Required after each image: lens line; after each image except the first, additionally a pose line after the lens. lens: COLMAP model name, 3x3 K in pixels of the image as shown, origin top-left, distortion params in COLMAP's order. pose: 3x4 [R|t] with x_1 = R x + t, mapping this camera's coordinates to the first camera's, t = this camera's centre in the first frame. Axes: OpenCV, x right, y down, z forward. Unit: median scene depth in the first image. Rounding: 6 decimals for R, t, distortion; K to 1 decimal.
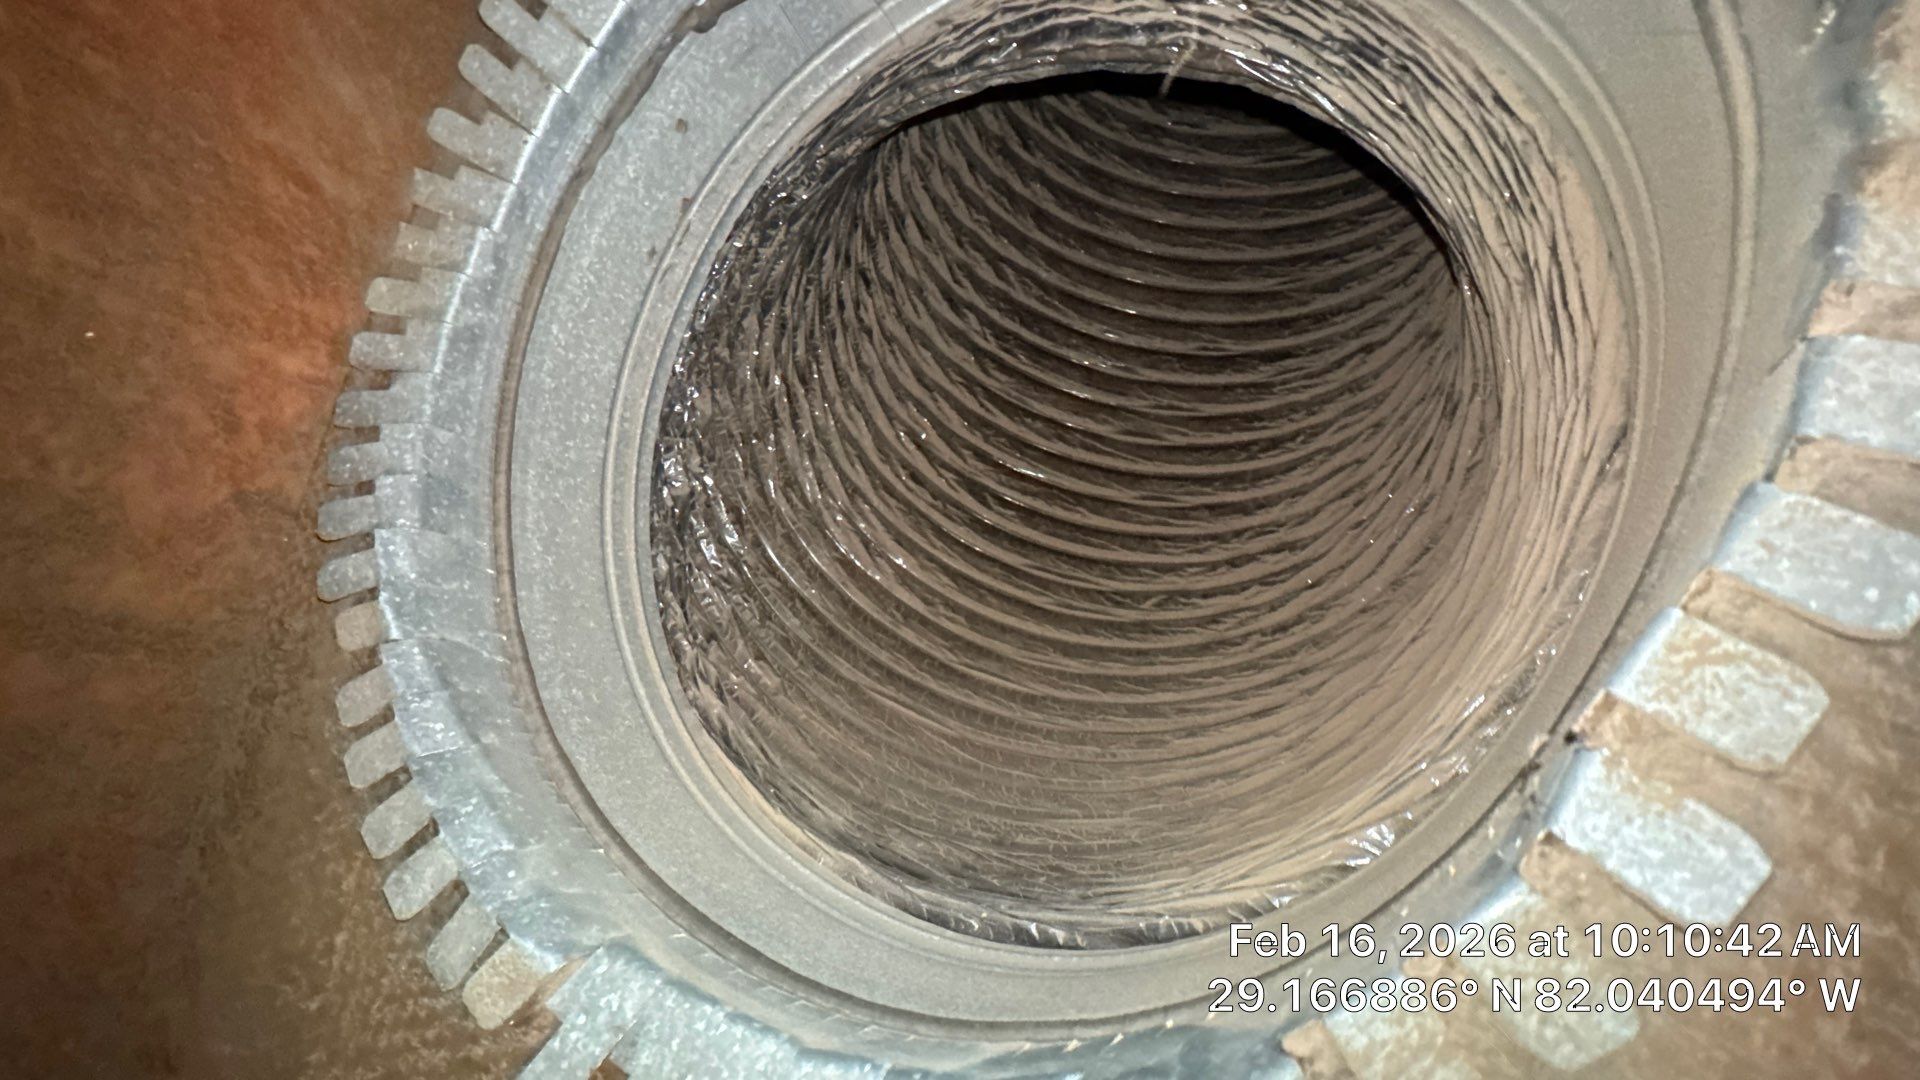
lens RADIAL K [[764.9, 0, 955.5], [0, 764.9, 538.6], [0, 0, 1]] dist [-0.007632, 0.000684]
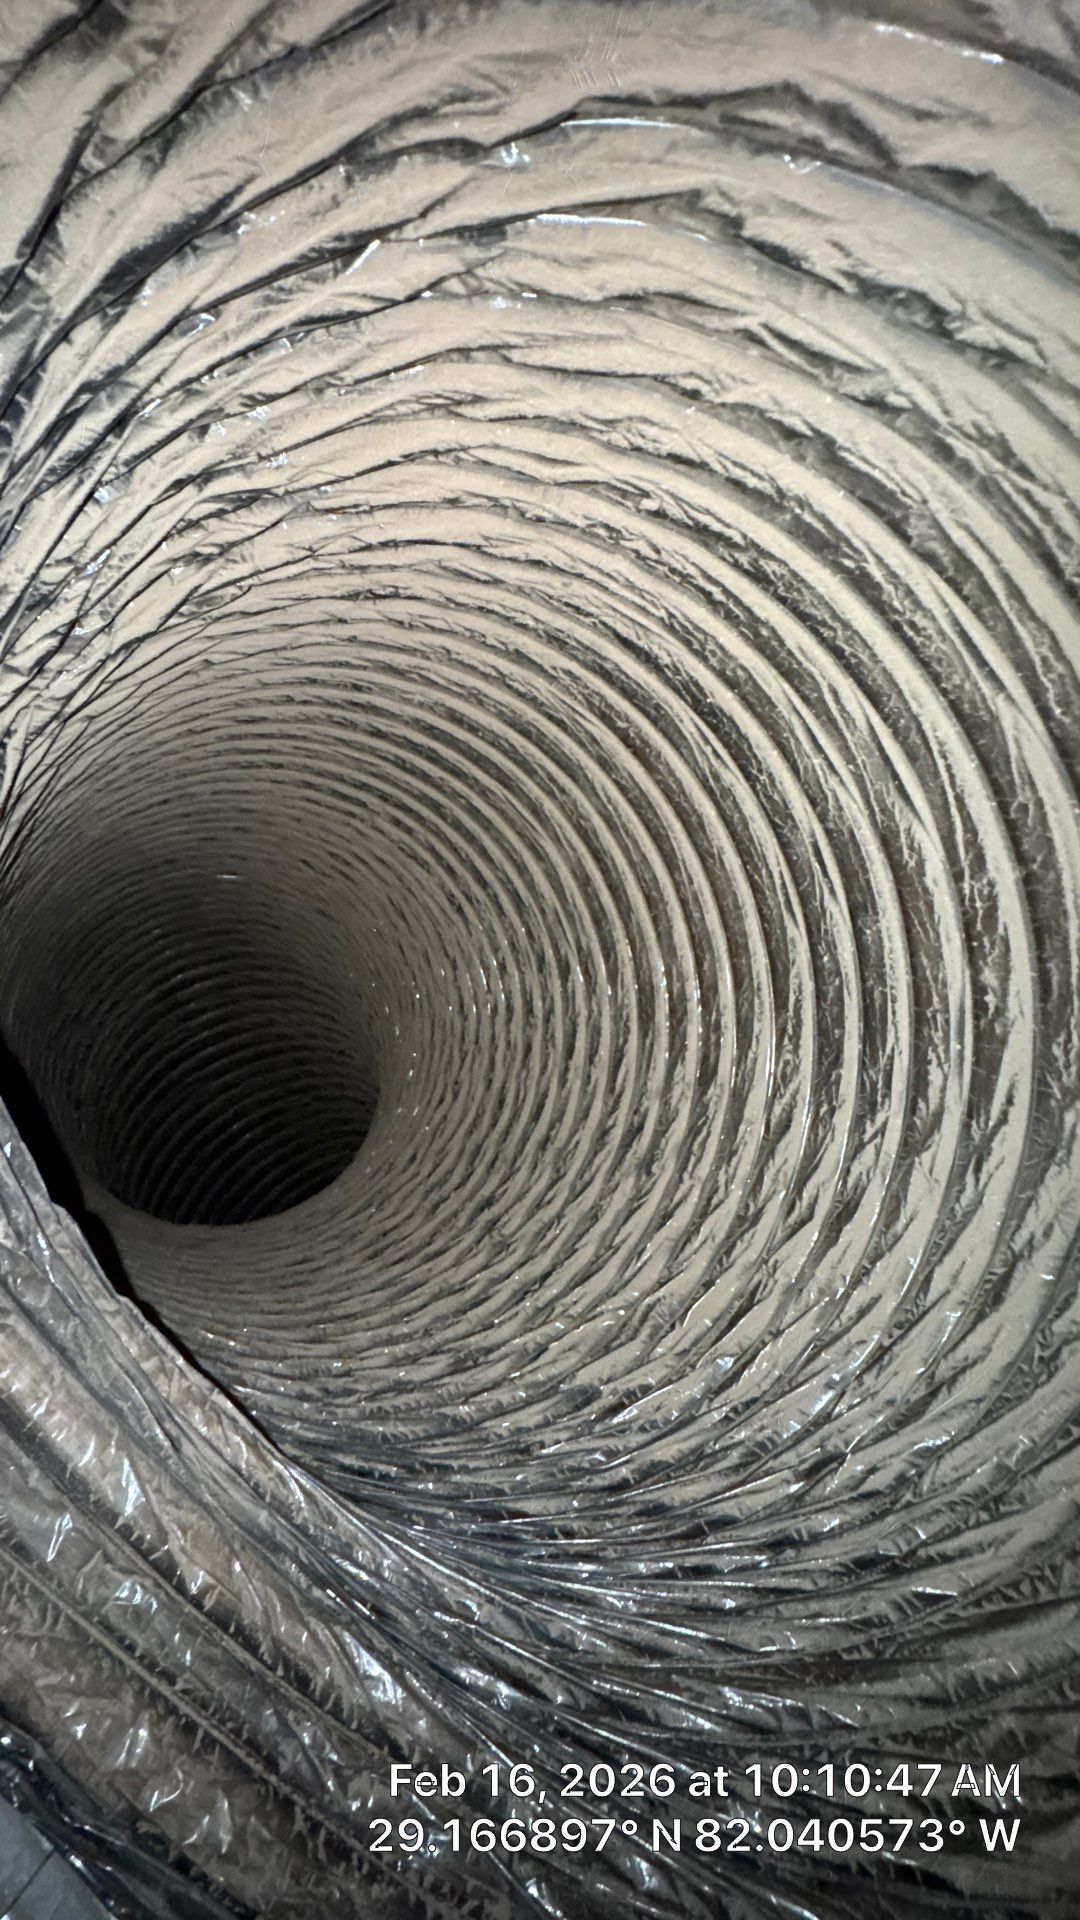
lens RADIAL K [[764.9, 0, 547.8], [0, 764.9, 959.6], [0, 0, 1]] dist [-0.007632, 0.000684]
pose [[-0.380502, -0.901886, 0.204500, 0.174445], [0.489191, -0.383957, -0.783115, 0.102273], [0.784800, -0.197937, 0.587290, 0.770919]]
